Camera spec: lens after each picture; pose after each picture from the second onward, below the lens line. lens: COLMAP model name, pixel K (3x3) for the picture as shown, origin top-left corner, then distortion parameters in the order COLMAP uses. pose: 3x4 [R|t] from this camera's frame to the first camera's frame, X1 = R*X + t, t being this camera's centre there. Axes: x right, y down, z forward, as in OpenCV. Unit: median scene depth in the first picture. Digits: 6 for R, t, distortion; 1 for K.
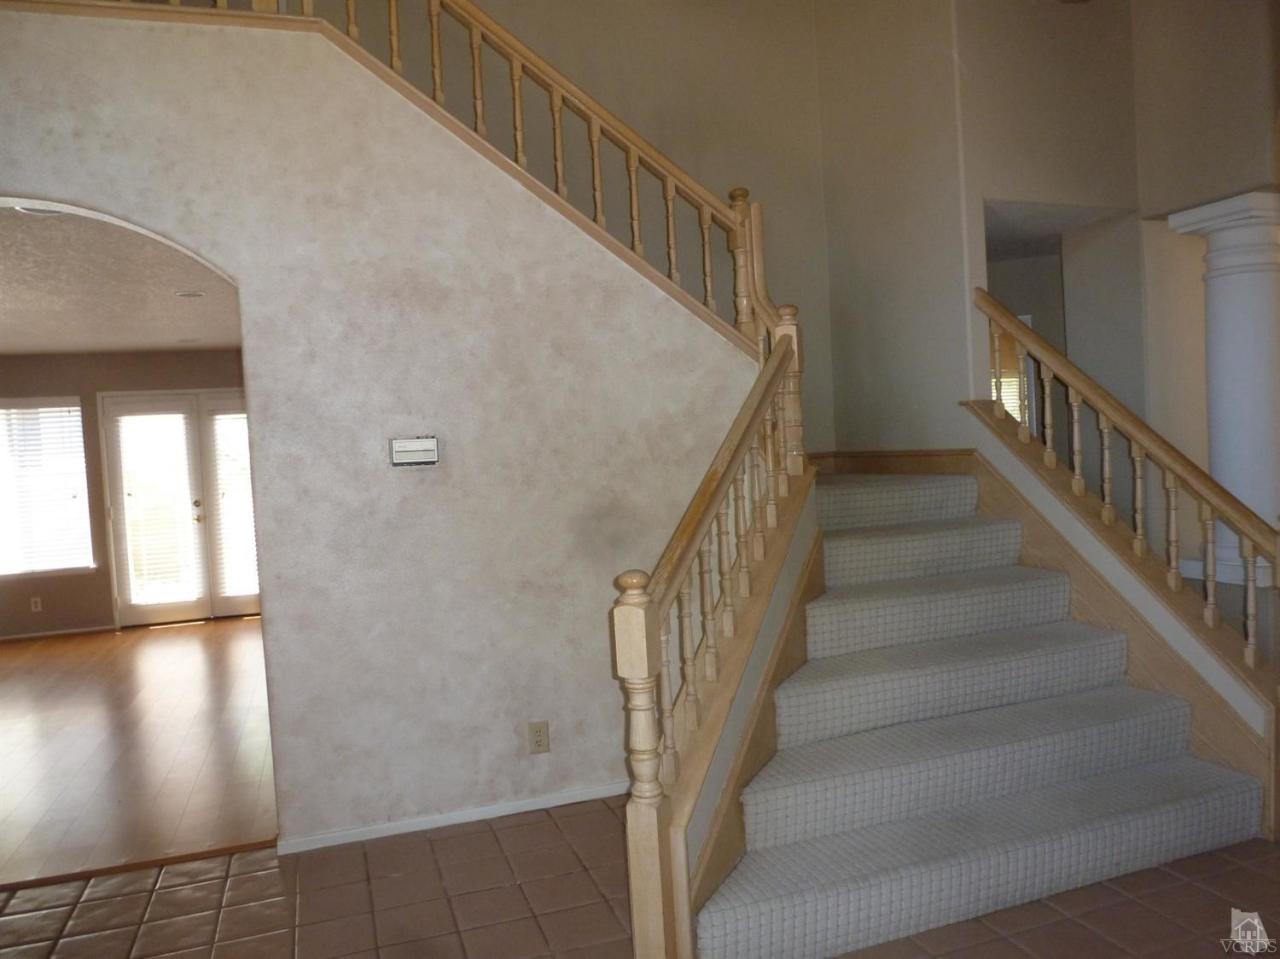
lens RADIAL K [[927.3, 0, 639.8], [0, 927.3, 478.8], [0, 0, 1]] dist [-0.052603, 0.017721]
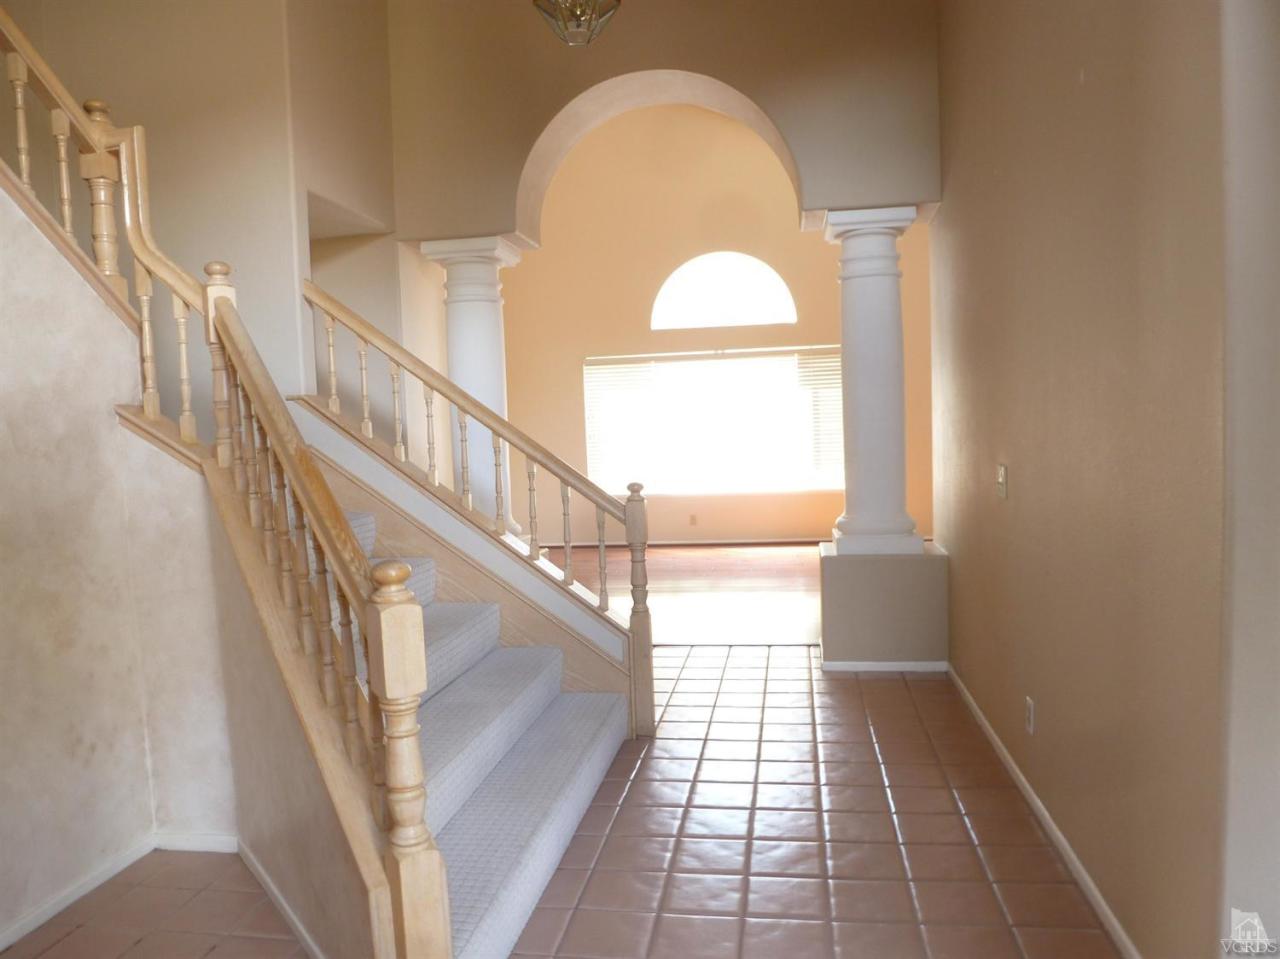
lens RADIAL K [[927.3, 0, 641.0], [0, 927.3, 485.5], [0, 0, 1]] dist [-0.052603, 0.017721]
pose [[0.476799, -0.028780, 0.878541, -0.355031], [0.052809, 0.998596, 0.004053, 0.026506], [-0.877424, 0.044462, 0.477650, 0.265932]]
